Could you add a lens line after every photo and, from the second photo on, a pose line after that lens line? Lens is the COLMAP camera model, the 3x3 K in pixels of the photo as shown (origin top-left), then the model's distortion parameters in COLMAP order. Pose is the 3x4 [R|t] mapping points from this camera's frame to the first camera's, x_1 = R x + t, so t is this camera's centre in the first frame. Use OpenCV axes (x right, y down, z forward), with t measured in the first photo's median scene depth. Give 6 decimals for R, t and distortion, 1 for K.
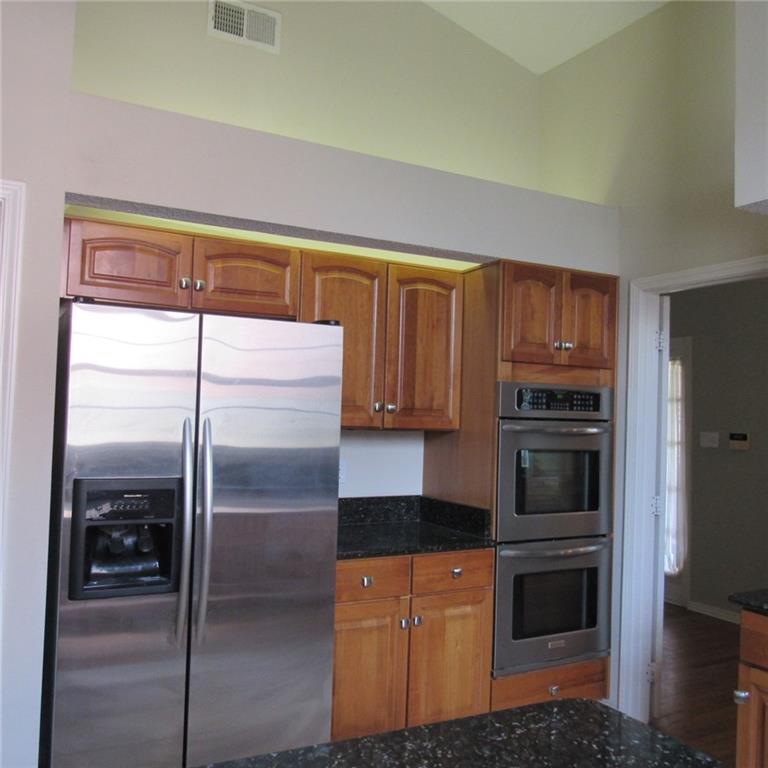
lens RADIAL K [[702.4, 0, 384.0], [0, 702.4, 384.0], [0, 0, 1]] dist [-0.016870, -0.004535]
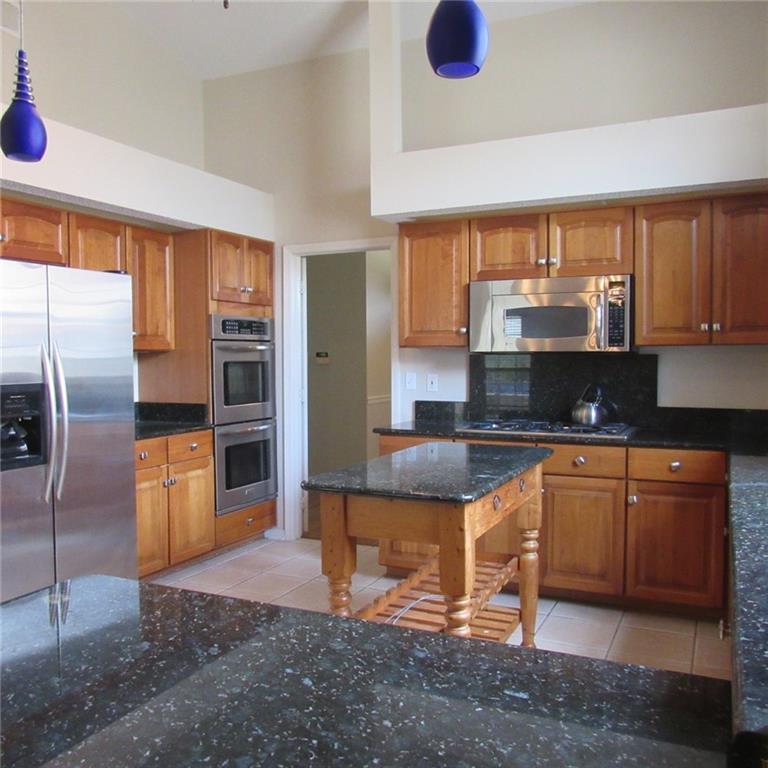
lens RADIAL K [[735.2, 0, 385.3], [0, 735.2, 380.1], [0, 0, 1]] dist [-0.027157, 0.008796]
pose [[0.798119, -0.055425, 0.599945, -0.437921], [0.007330, 0.996579, 0.082317, 0.009171], [-0.602455, -0.061302, 0.795795, -0.396287]]
